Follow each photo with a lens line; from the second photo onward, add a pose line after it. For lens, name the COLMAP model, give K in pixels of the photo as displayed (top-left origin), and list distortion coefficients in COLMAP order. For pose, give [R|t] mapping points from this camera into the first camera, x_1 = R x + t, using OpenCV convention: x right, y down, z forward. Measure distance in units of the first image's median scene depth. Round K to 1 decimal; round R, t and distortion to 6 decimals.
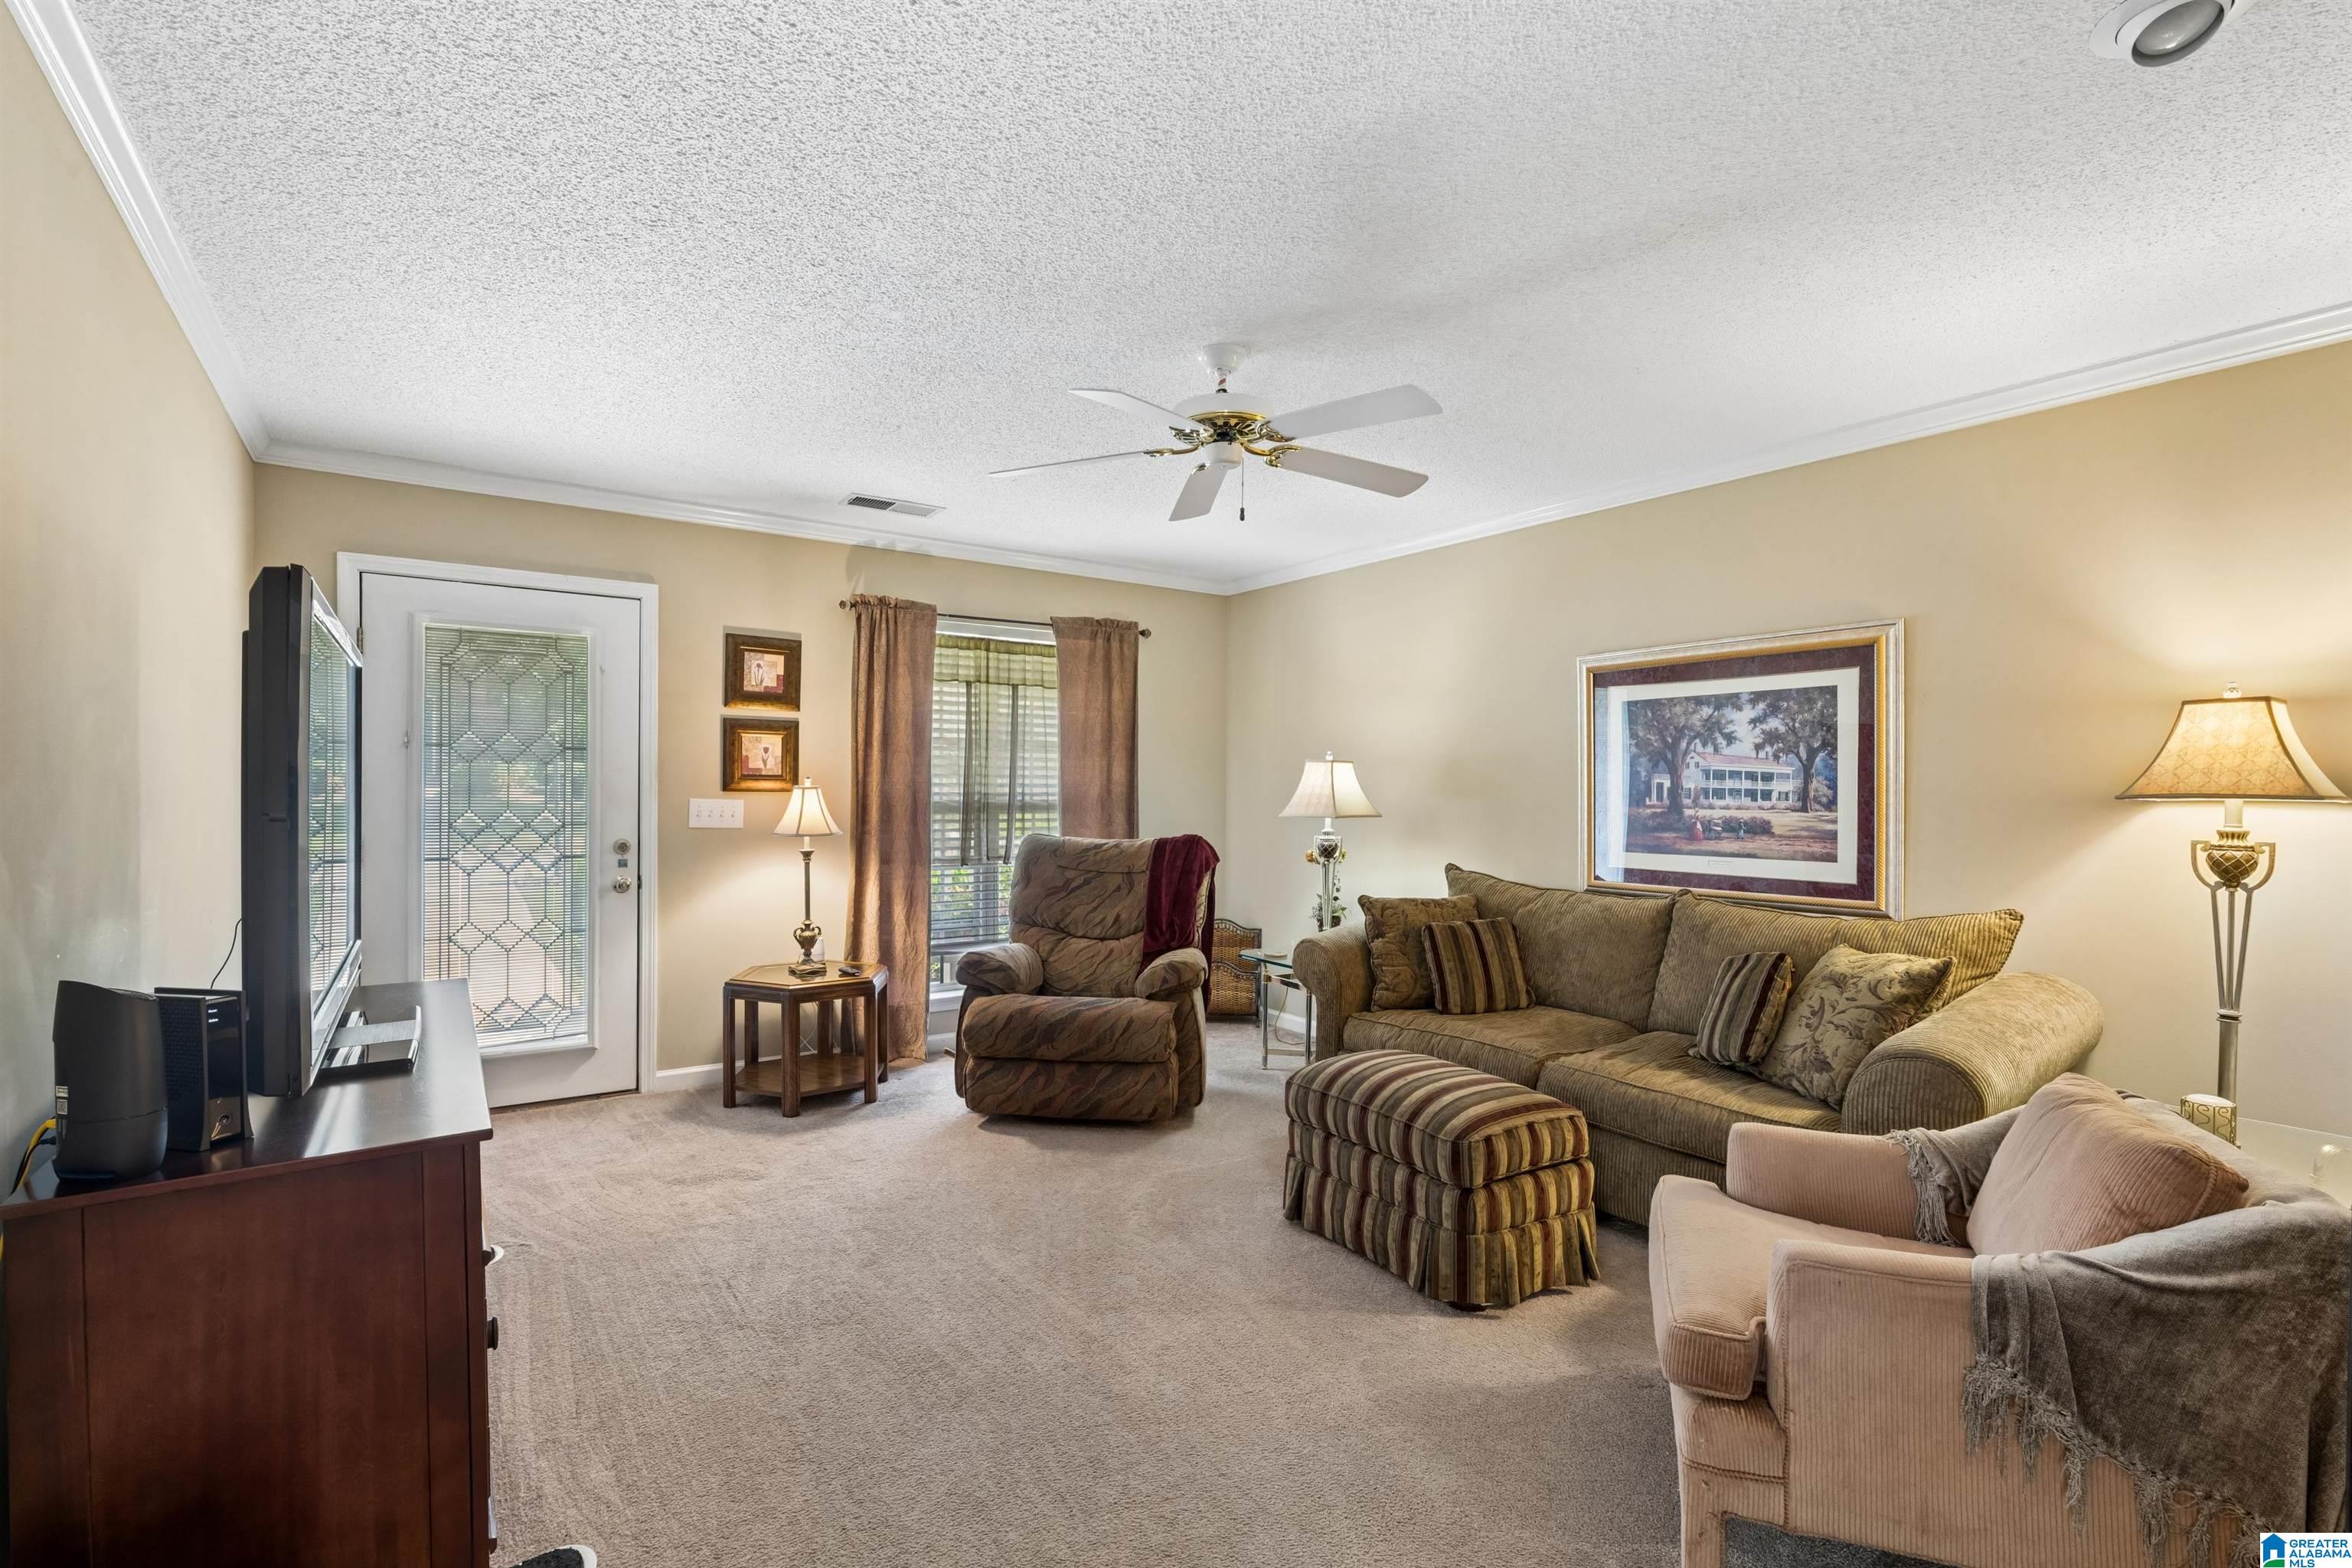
lens RADIAL K [[1066.2, 0, 1159.7], [0, 1066.2, 783.4], [0, 0, 1]] dist [-0.009083, 0.002939]
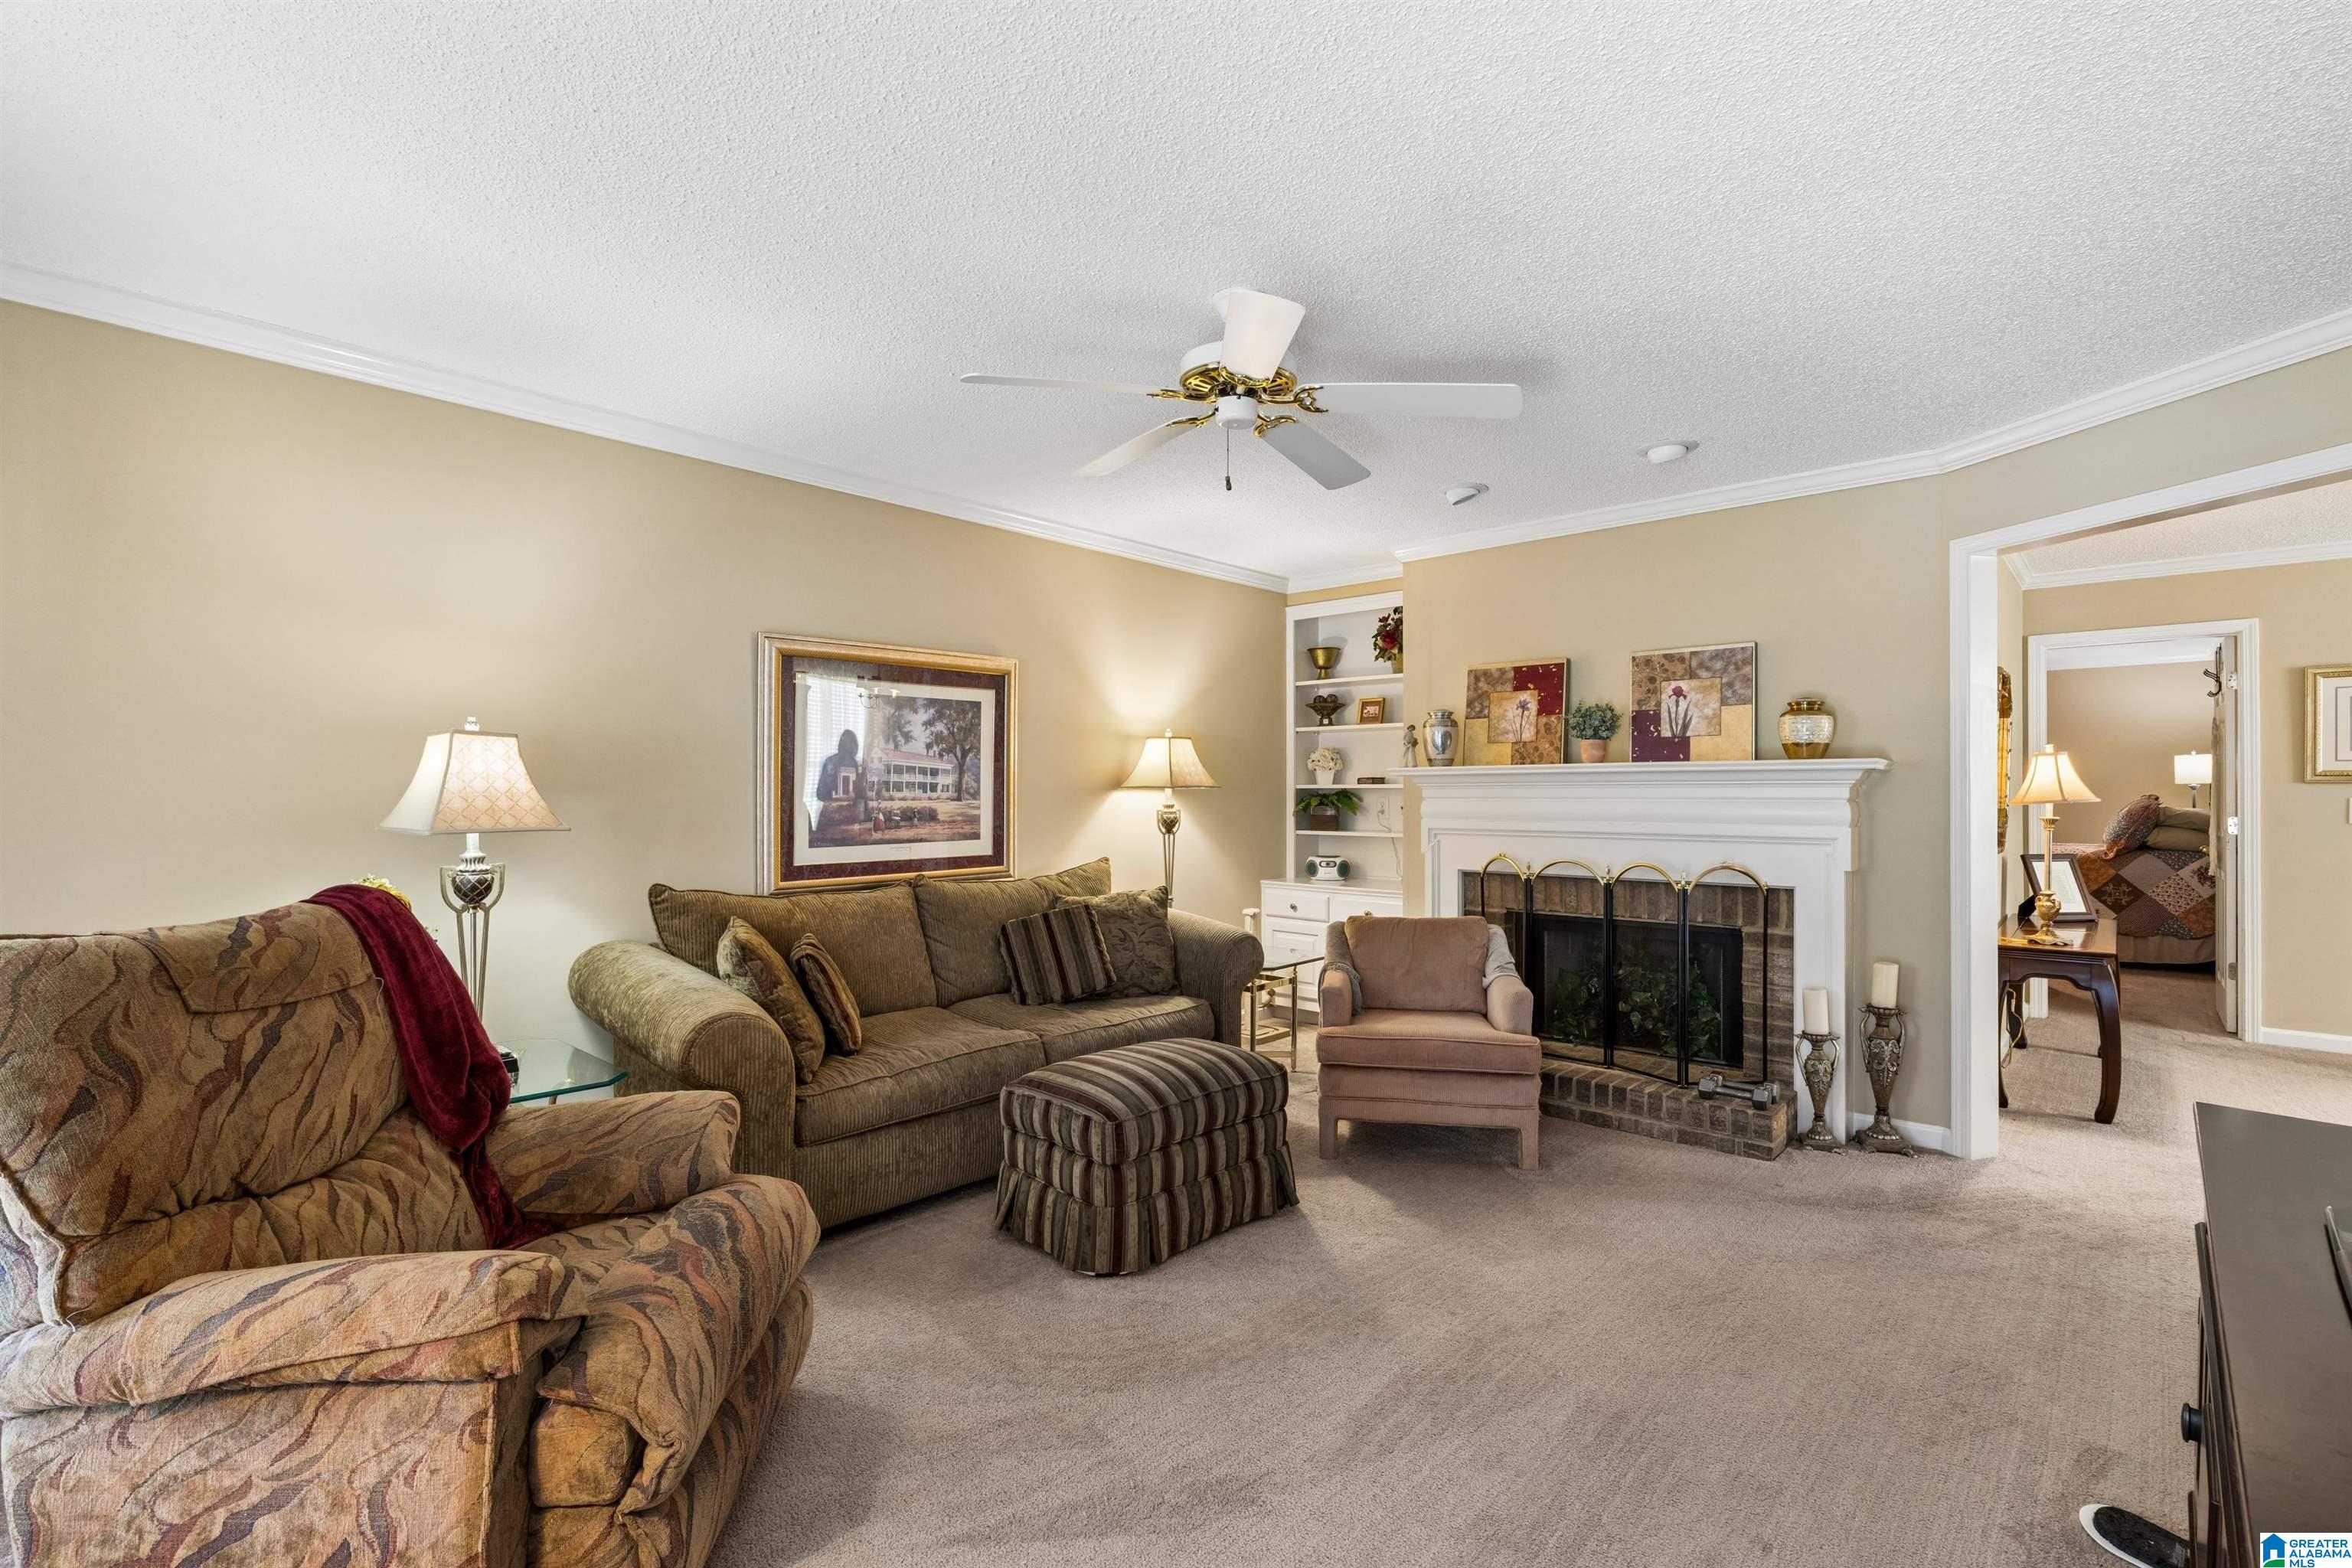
lens RADIAL K [[1066.2, 0, 1166.3], [0, 1066.2, 789.8], [0, 0, 1]] dist [-0.009083, 0.002939]
pose [[-0.219617, -0.007029, 0.975561, -0.633423], [-0.006394, 0.999963, 0.005765, 0.005141], [-0.975565, -0.004972, -0.219654, 1.008574]]
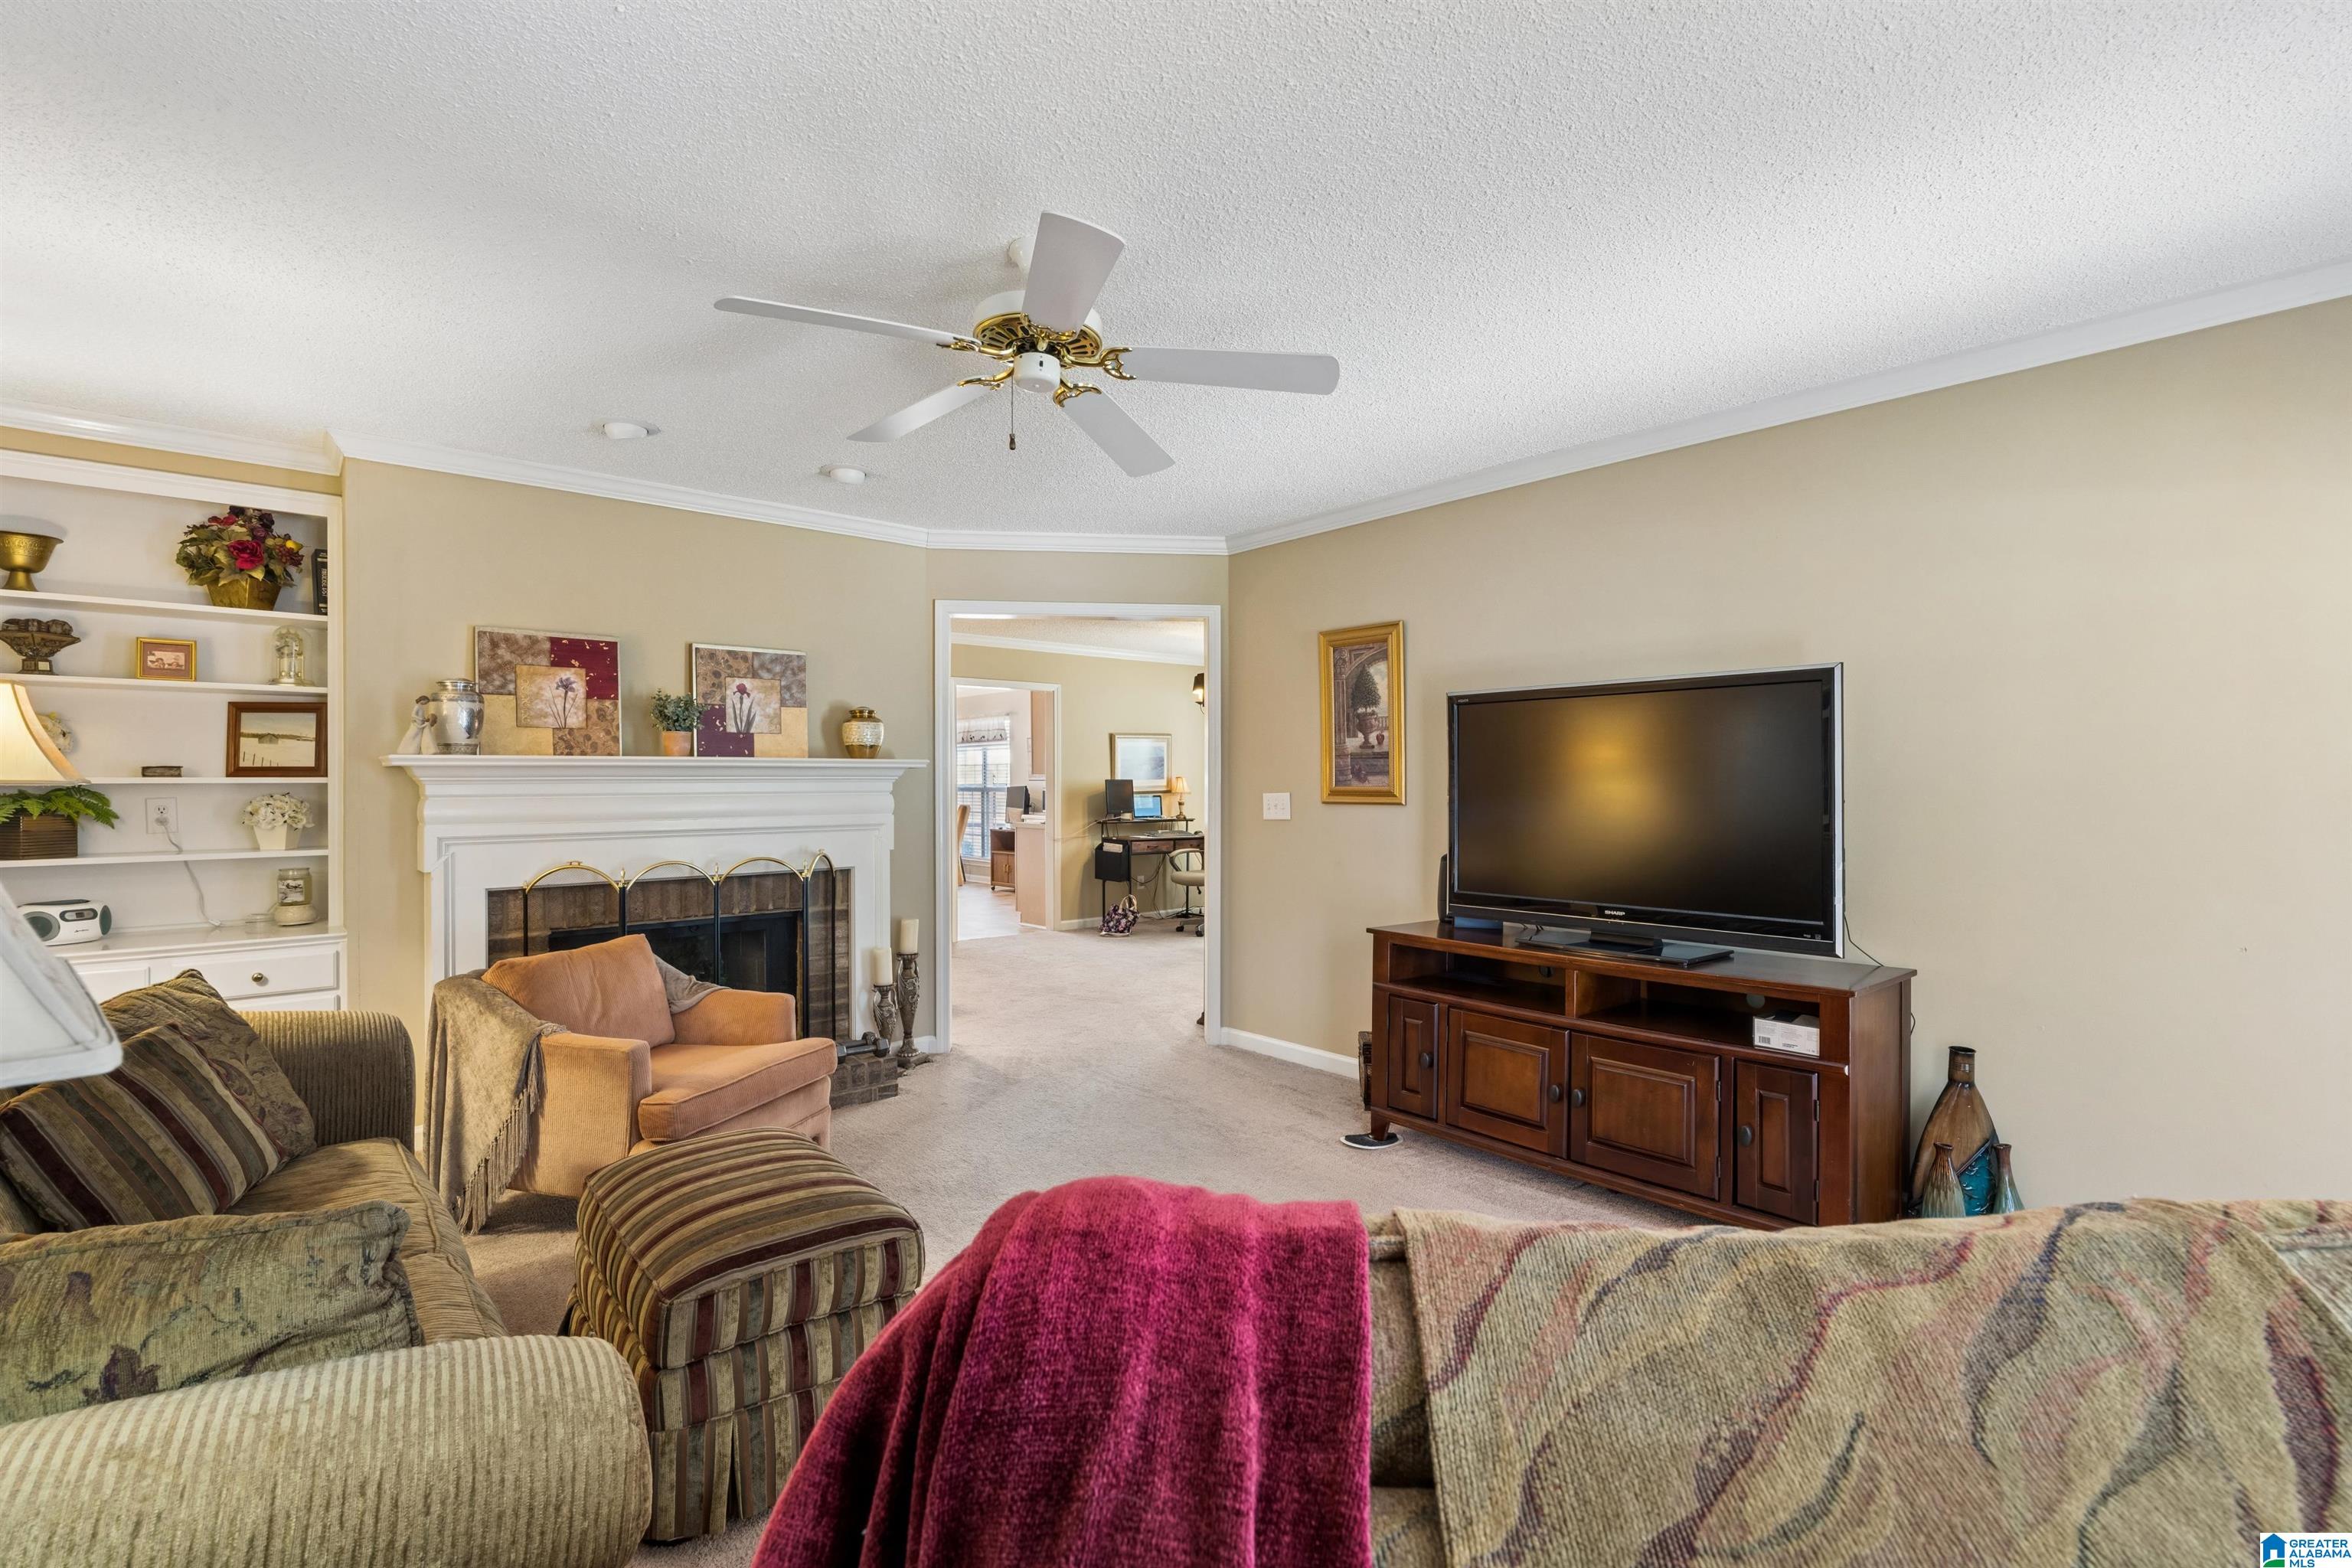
lens RADIAL K [[1066.2, 0, 1196.4], [0, 1066.2, 779.4], [0, 0, 1]] dist [-0.009083, 0.002939]
pose [[-0.991269, -0.005339, -0.131745, 0.025958], [-0.004342, 0.999960, -0.007855, 0.009622], [0.131782, -0.007214, -0.991253, 1.454305]]
